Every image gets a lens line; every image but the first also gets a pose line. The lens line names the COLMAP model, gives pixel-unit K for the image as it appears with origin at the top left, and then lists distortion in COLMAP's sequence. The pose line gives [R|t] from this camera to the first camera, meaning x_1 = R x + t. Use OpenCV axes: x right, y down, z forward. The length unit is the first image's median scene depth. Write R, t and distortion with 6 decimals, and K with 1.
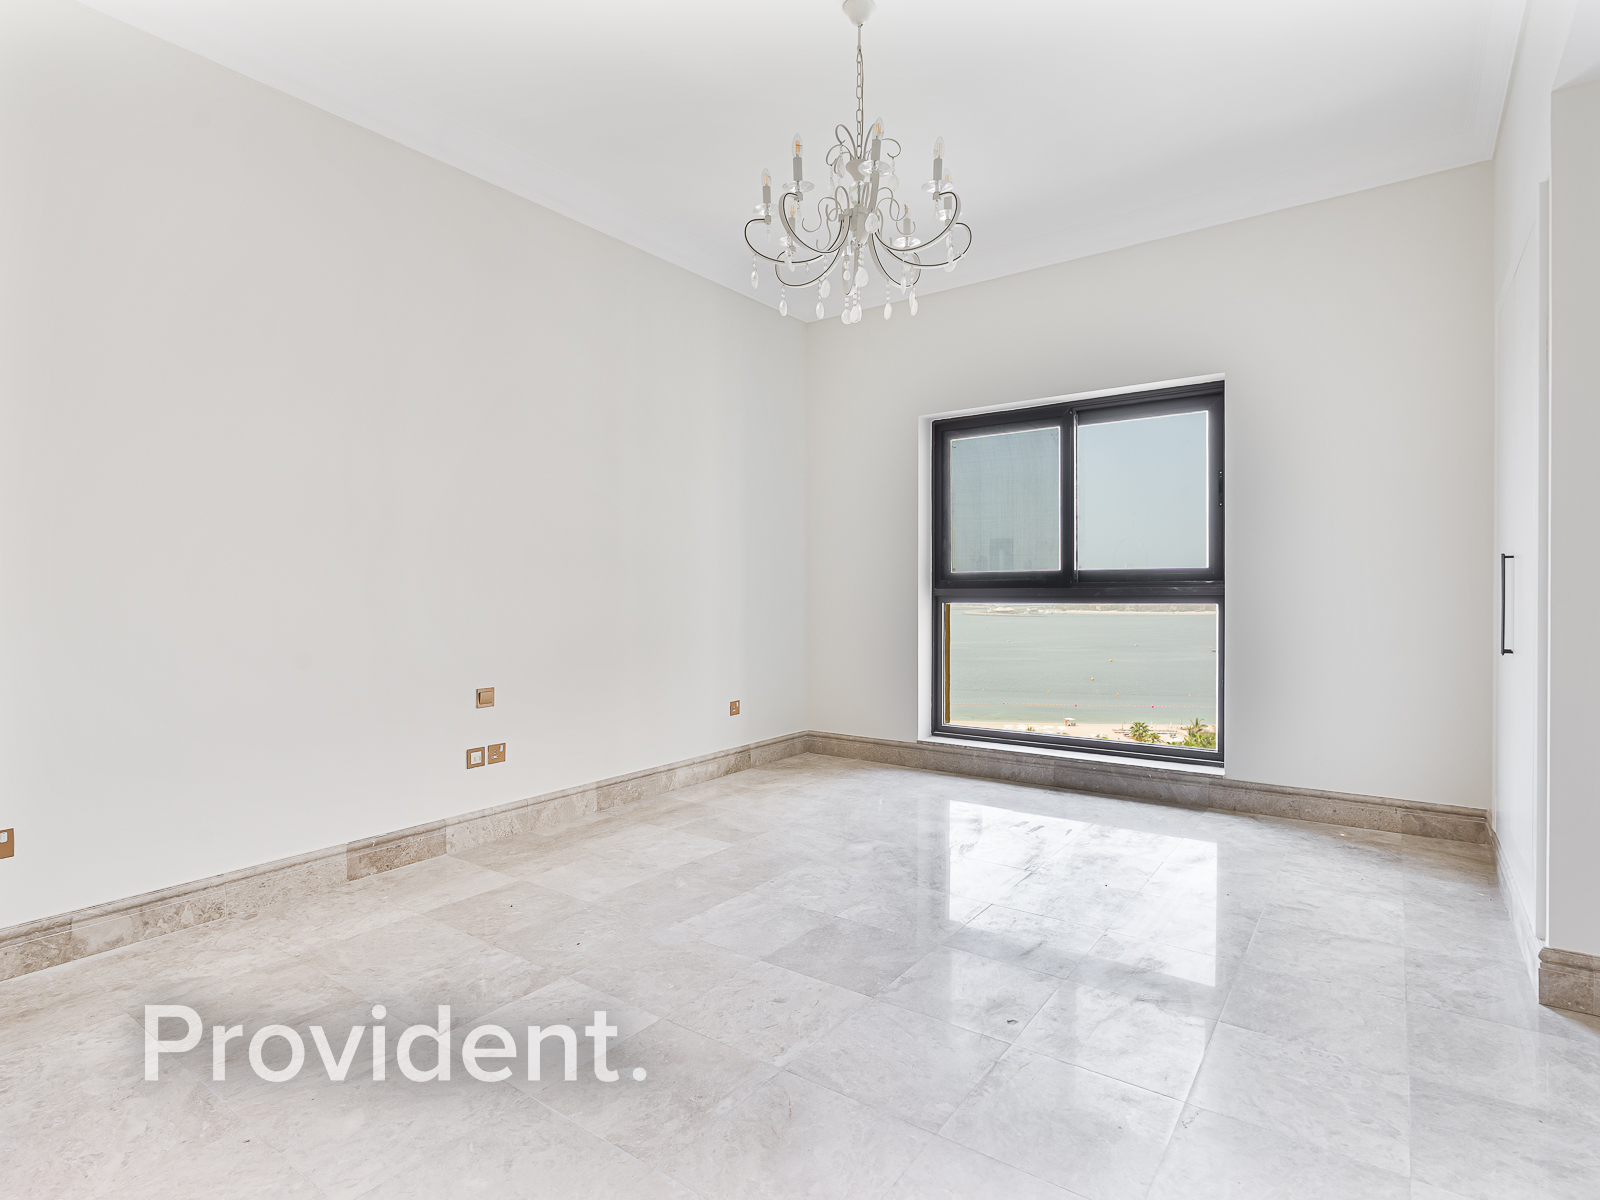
lens RADIAL K [[857.3, 0, 795.6], [0, 857.3, 593.5], [0, 0, 1]] dist [-0.006098, 0.008447]
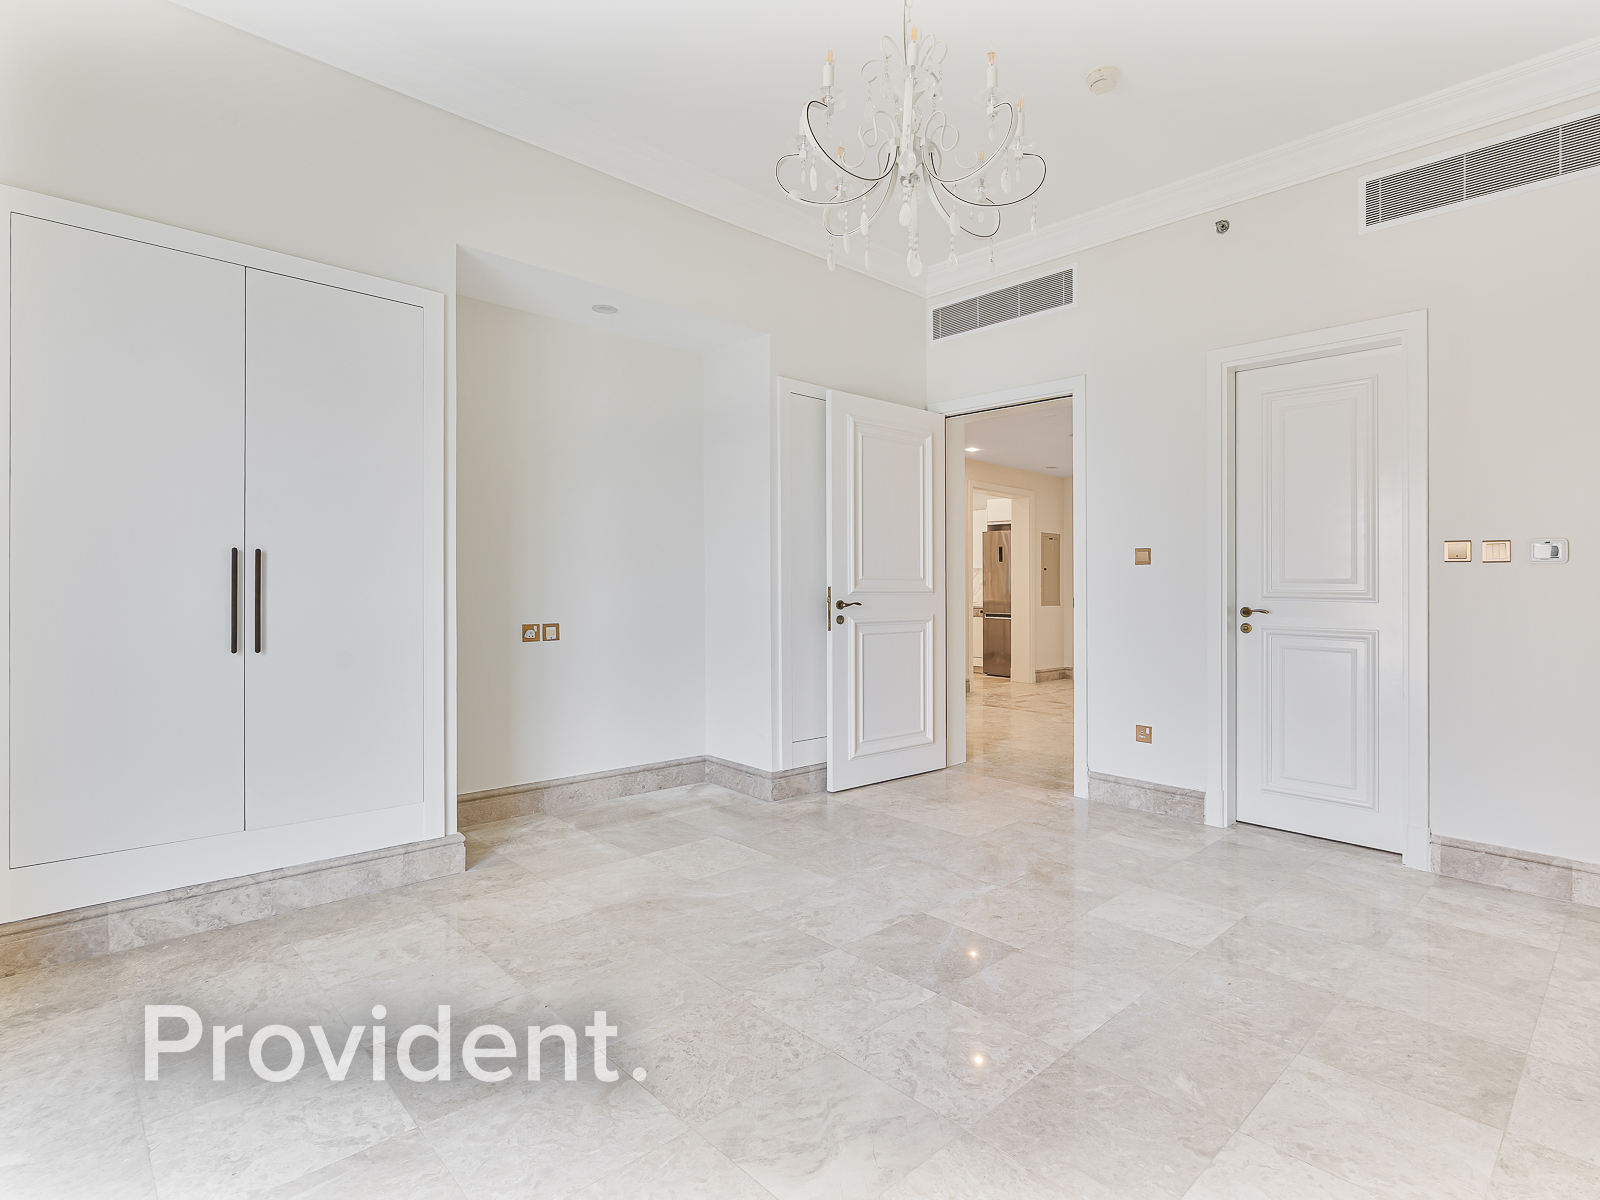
lens RADIAL K [[857.3, 0, 795.6], [0, 857.3, 593.5], [0, 0, 1]] dist [-0.006098, 0.008447]
pose [[-0.980329, -0.007491, 0.197228, 0.014088], [-0.004746, 0.999885, 0.014385, -0.011285], [-0.197313, 0.013166, -0.980252, 1.200777]]
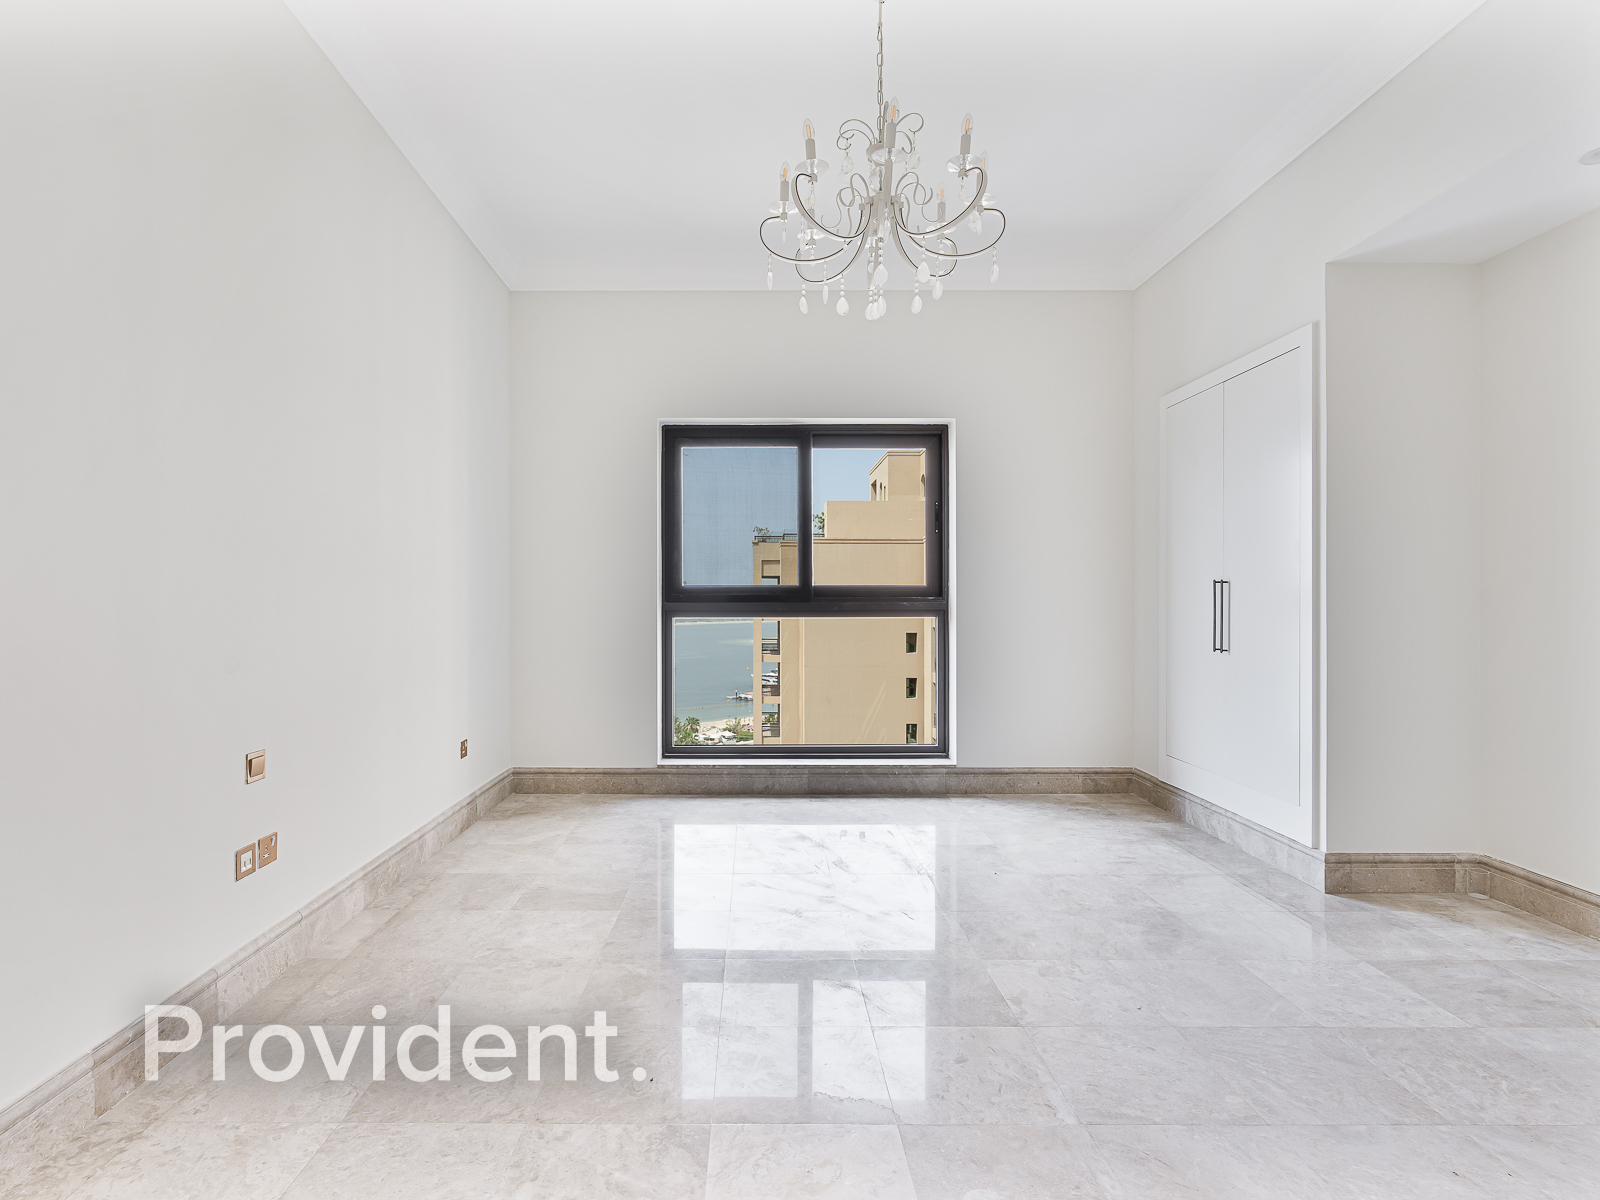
lens RADIAL K [[857.3, 0, 795.6], [0, 857.3, 593.5], [0, 0, 1]] dist [-0.006098, 0.008447]
pose [[0.797564, 0.011111, 0.603131, -0.369188], [-0.001509, 0.999864, -0.016424, -0.000043], [-0.603232, 0.012189, 0.797473, 0.198713]]
